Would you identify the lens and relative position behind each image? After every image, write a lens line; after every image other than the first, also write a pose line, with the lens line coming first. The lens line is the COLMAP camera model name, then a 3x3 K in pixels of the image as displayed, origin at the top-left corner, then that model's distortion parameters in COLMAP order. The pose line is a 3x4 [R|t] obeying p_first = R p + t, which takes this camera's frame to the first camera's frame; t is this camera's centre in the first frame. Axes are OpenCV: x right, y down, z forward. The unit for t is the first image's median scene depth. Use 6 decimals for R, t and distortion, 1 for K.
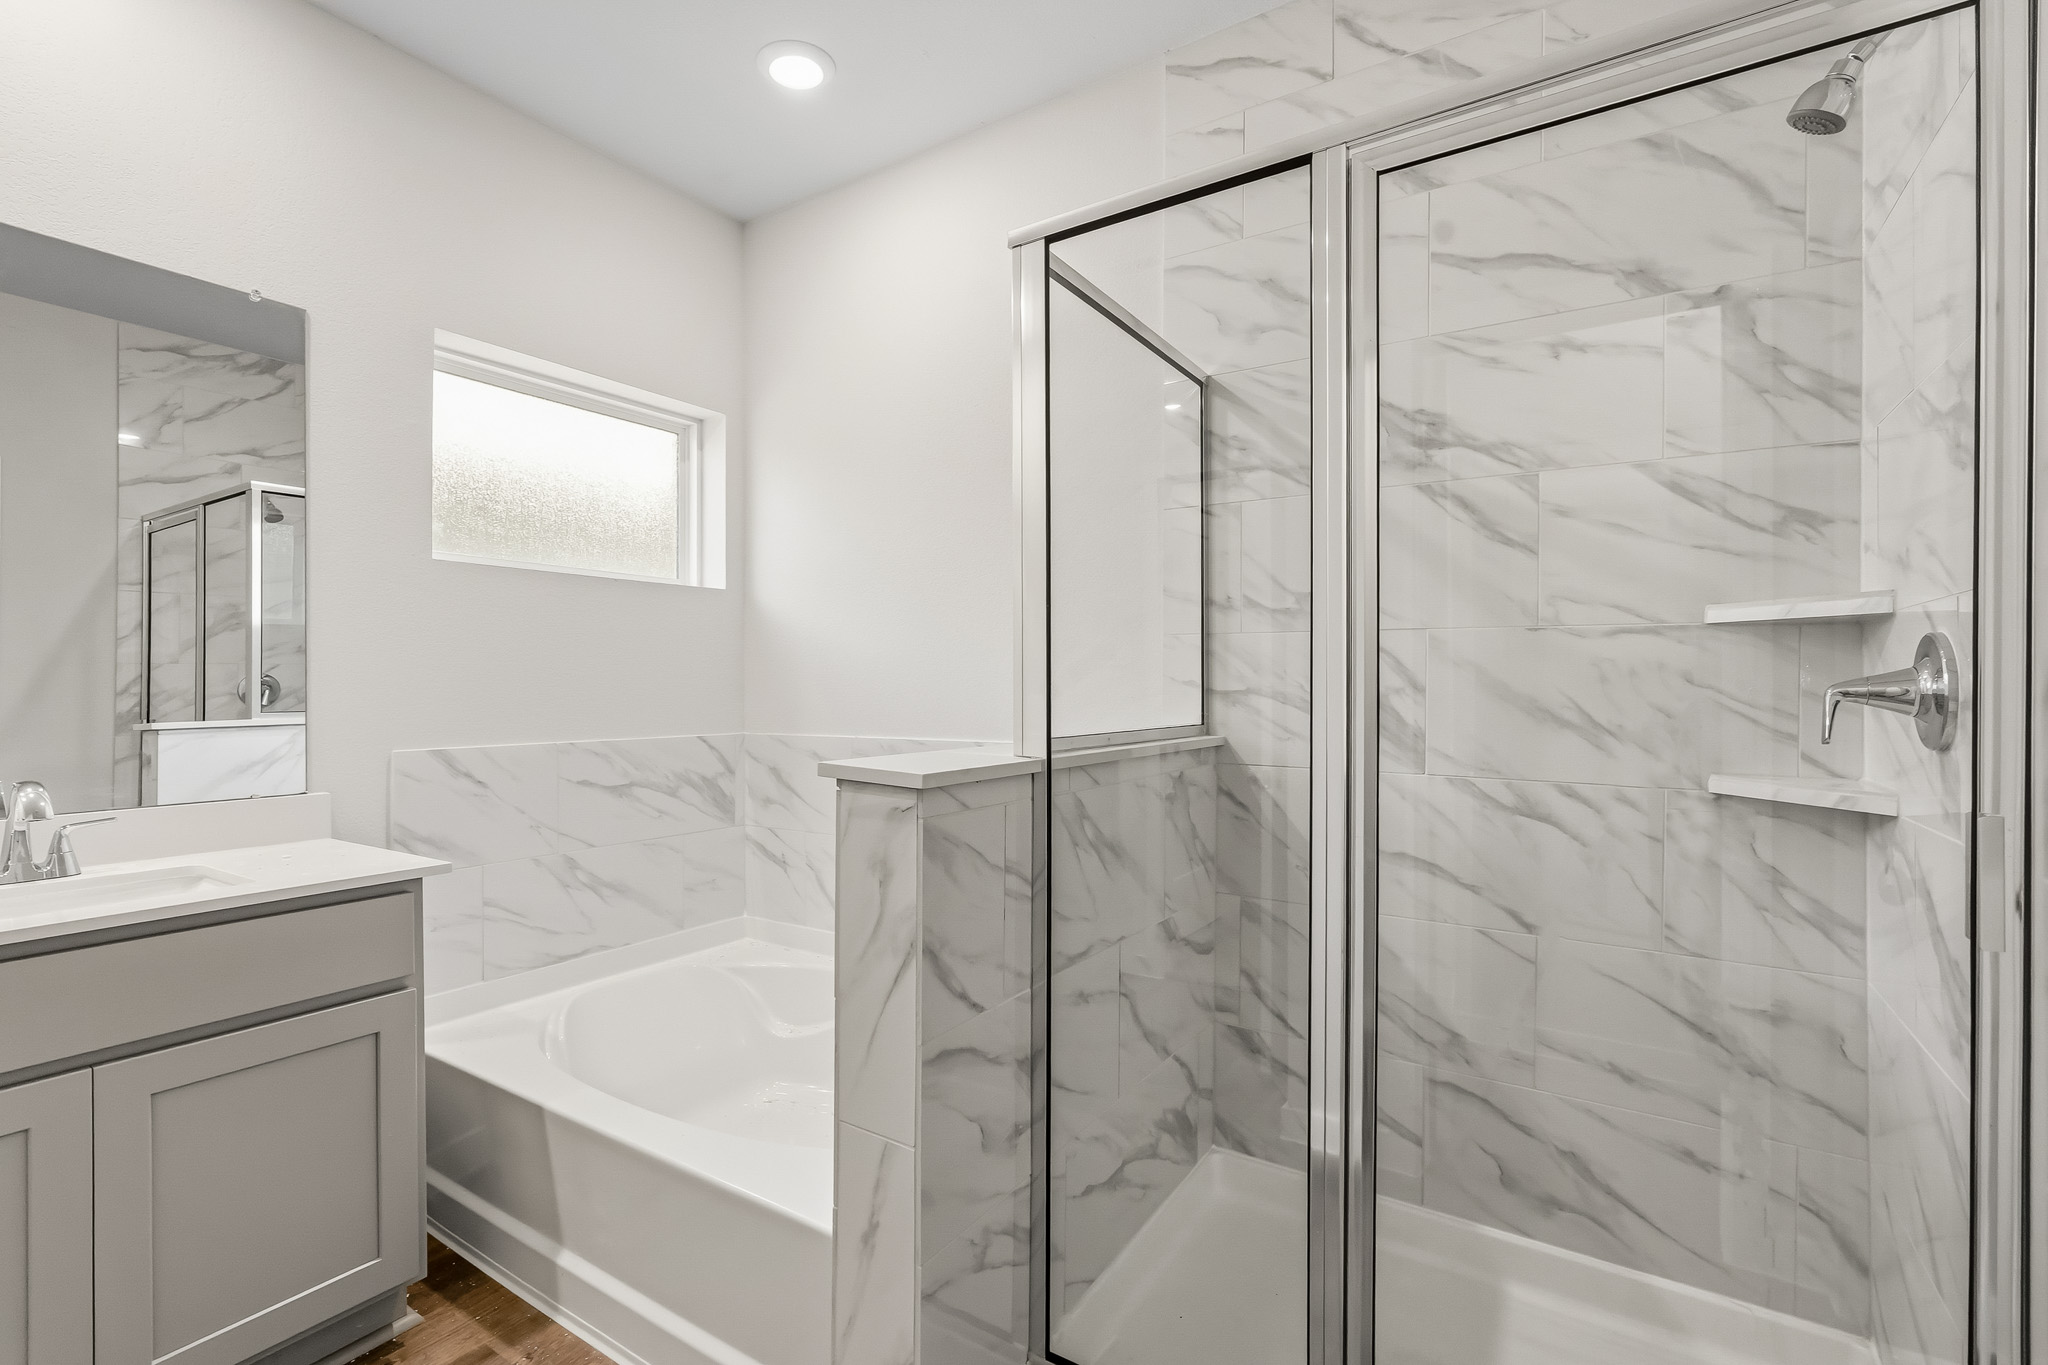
lens RADIAL K [[904.4, 0, 1024.0], [0, 904.4, 682.5], [0, 0, 1]] dist [-0.012649, 0.008471]
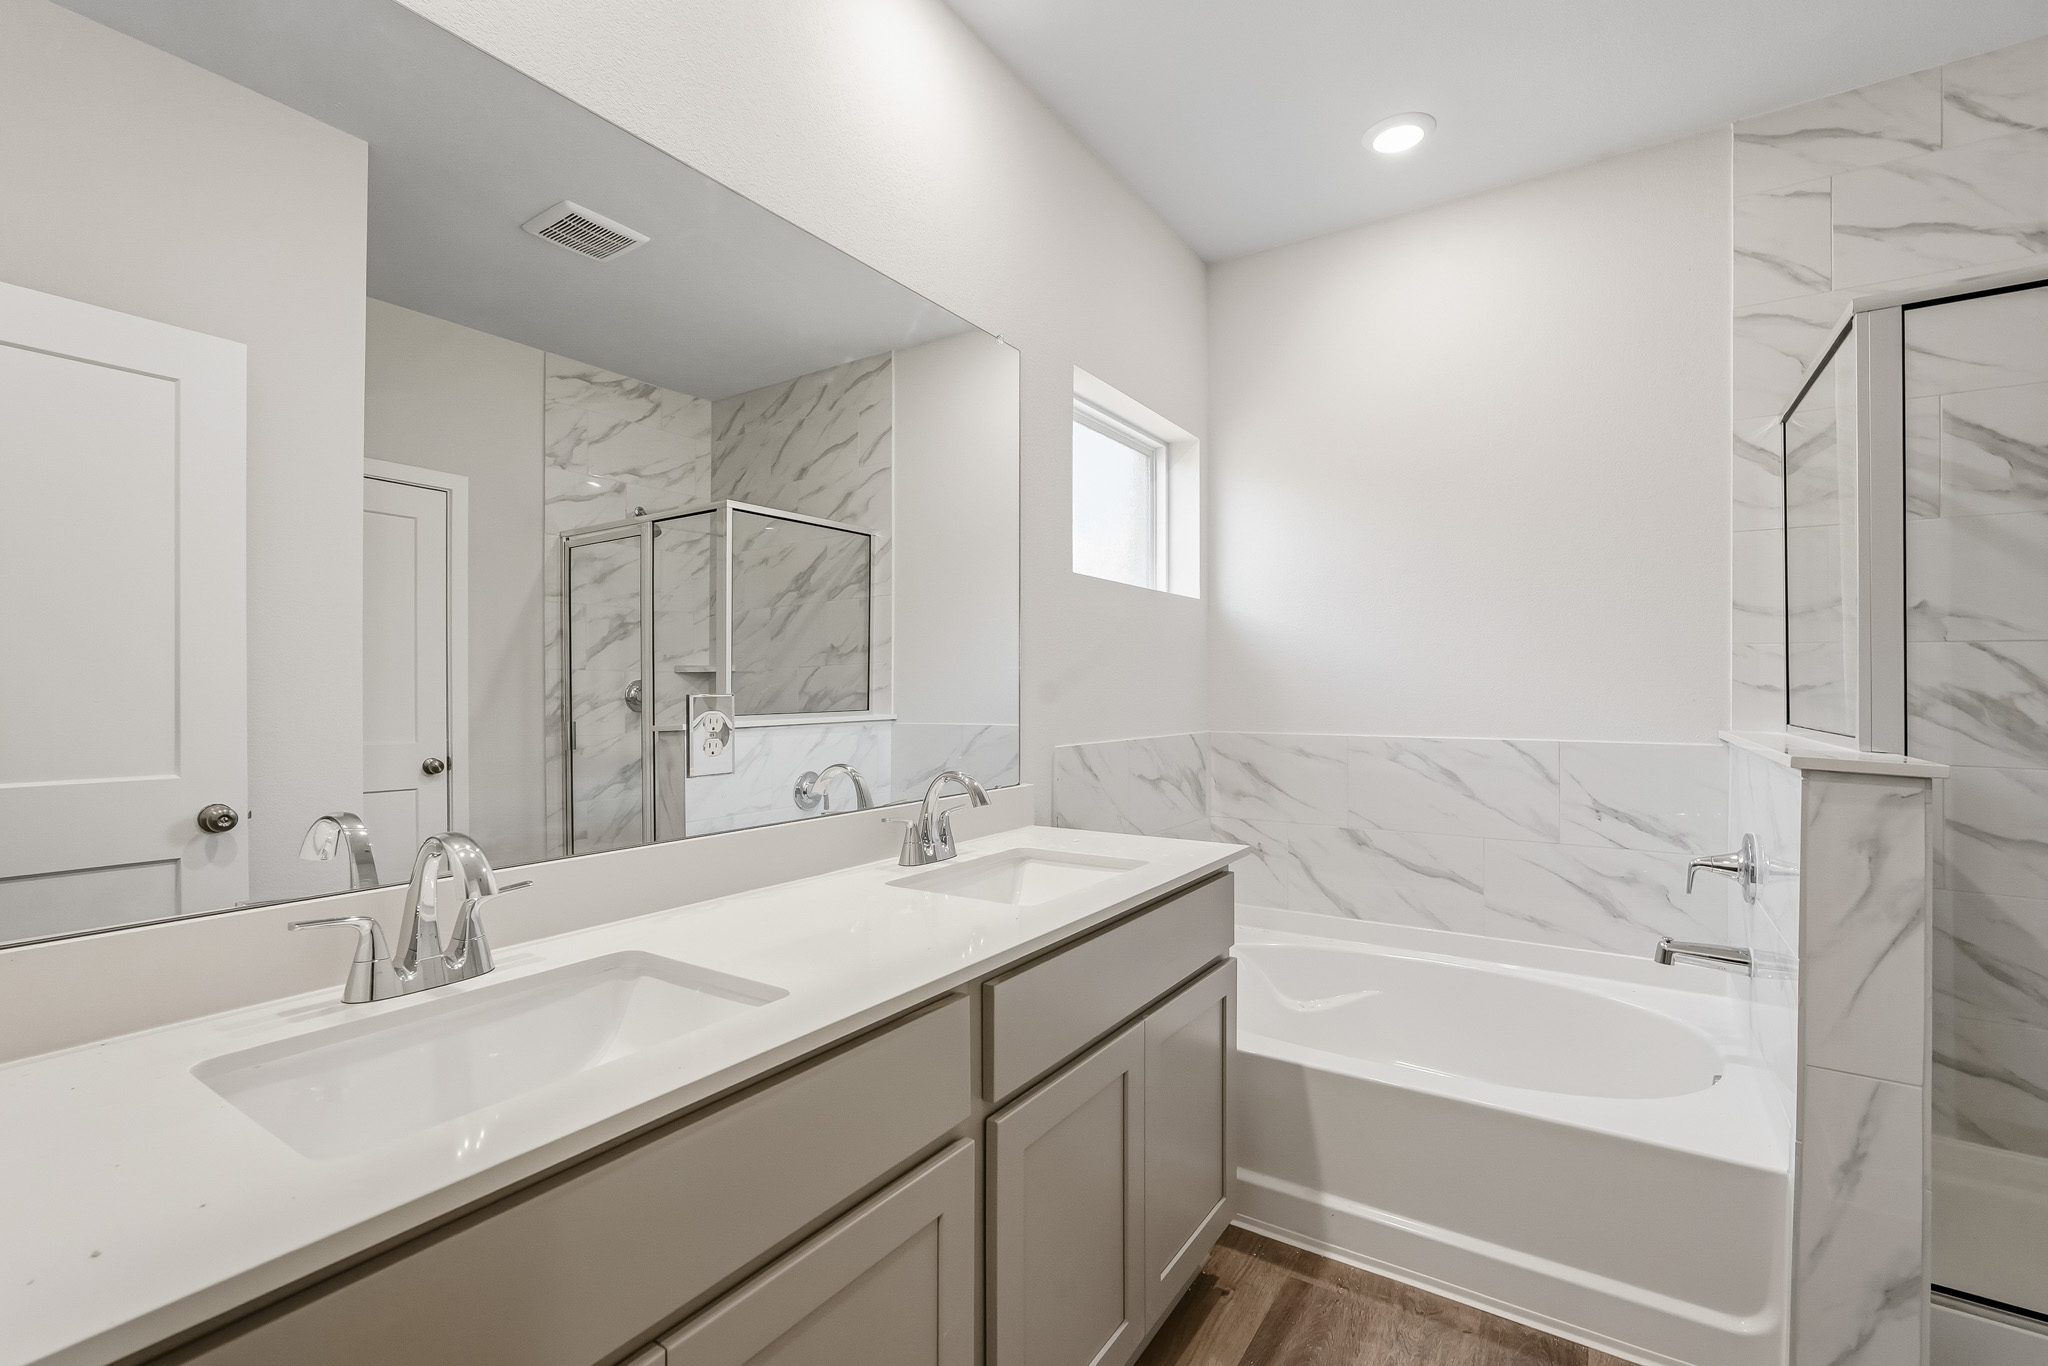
lens RADIAL K [[863.7, 0, 1024.0], [0, 863.7, 683.0], [0, 0, 1]] dist [-0.023900, 0.009253]
pose [[0.999923, -0.003381, 0.011966, -0.564244], [0.003379, 0.999994, 0.000156, -0.003711], [-0.011967, -0.000115, 0.999928, -0.036255]]
